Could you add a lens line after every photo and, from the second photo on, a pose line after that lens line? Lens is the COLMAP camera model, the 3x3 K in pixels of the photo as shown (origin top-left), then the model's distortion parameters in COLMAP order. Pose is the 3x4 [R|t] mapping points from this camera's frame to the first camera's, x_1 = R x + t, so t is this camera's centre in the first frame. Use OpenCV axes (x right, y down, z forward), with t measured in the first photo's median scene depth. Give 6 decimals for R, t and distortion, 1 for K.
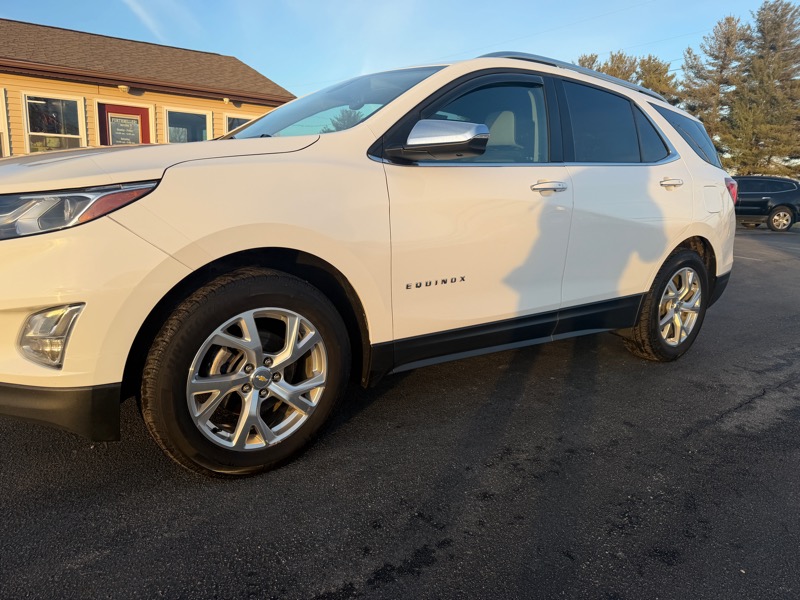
lens RADIAL K [[565.5, 0, 391.7], [0, 565.5, 307.4], [0, 0, 1]] dist [0.005387, 0.003857]
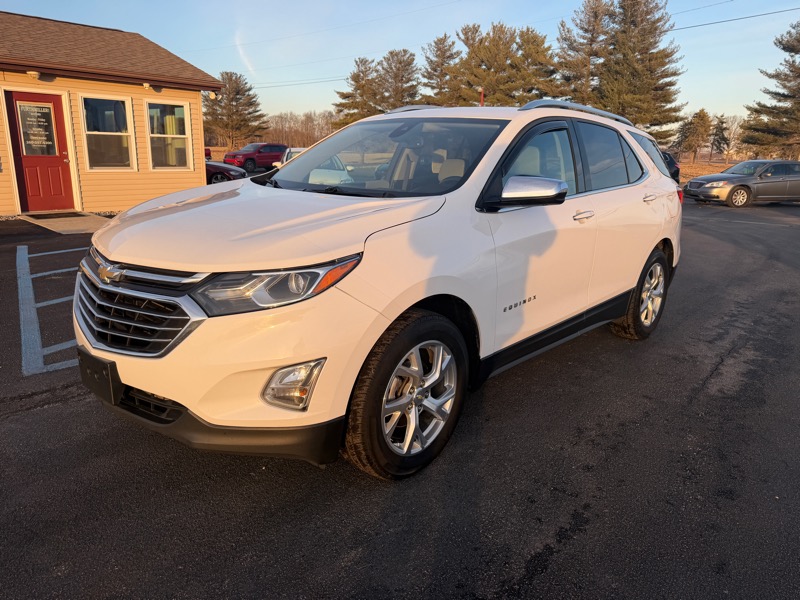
lens RADIAL K [[563.3, 0, 400.2], [0, 563.3, 305.3], [0, 0, 1]] dist [0.035963, -0.040527]
pose [[0.978998, -0.070404, 0.191325, -0.092092], [0.060715, 0.996580, 0.056048, -0.027649], [-0.194617, -0.043254, 0.979925, -0.037410]]
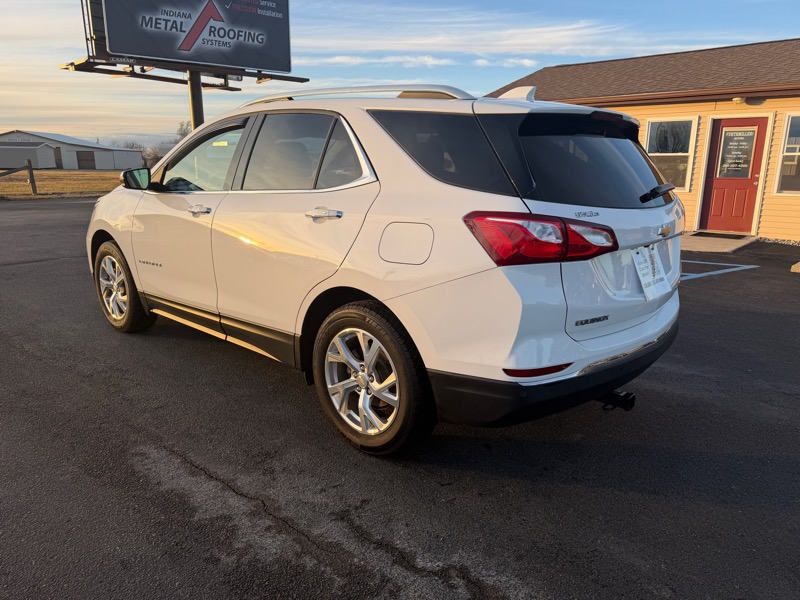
lens RADIAL K [[563.3, 0, 400.2], [0, 563.3, 305.3], [0, 0, 1]] dist [0.035963, -0.040527]
pose [[0.193732, 0.194317, -0.961618, 0.411319], [-0.215405, 0.964695, 0.151542, -0.074572], [0.957115, 0.177778, 0.228749, 0.295968]]
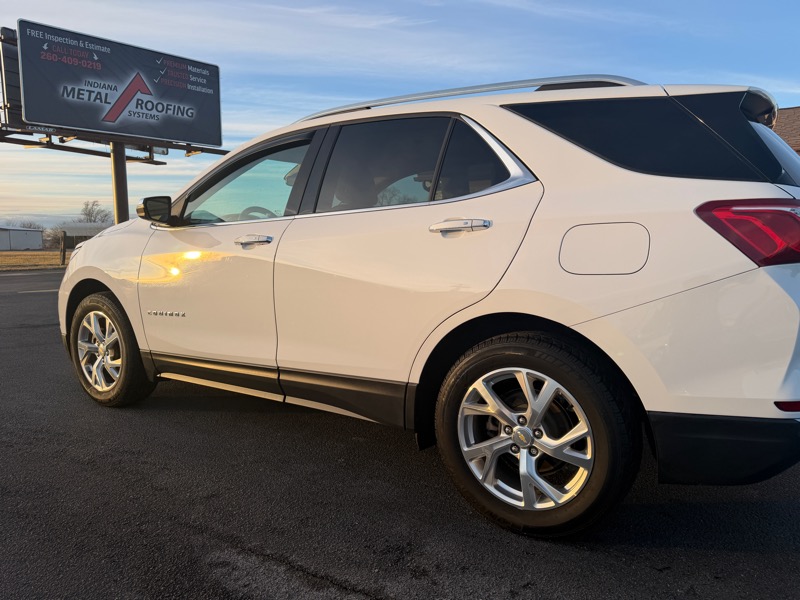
lens RADIAL K [[571.2, 0, 400.0], [0, 571.2, 300.0], [0, 0, 1]] dist [0.045766, -0.041598]
pose [[0.327110, 0.048856, -0.943723, 0.341049], [-0.190582, 0.981553, -0.015244, -0.035109], [0.925569, 0.184843, 0.330387, 0.231038]]
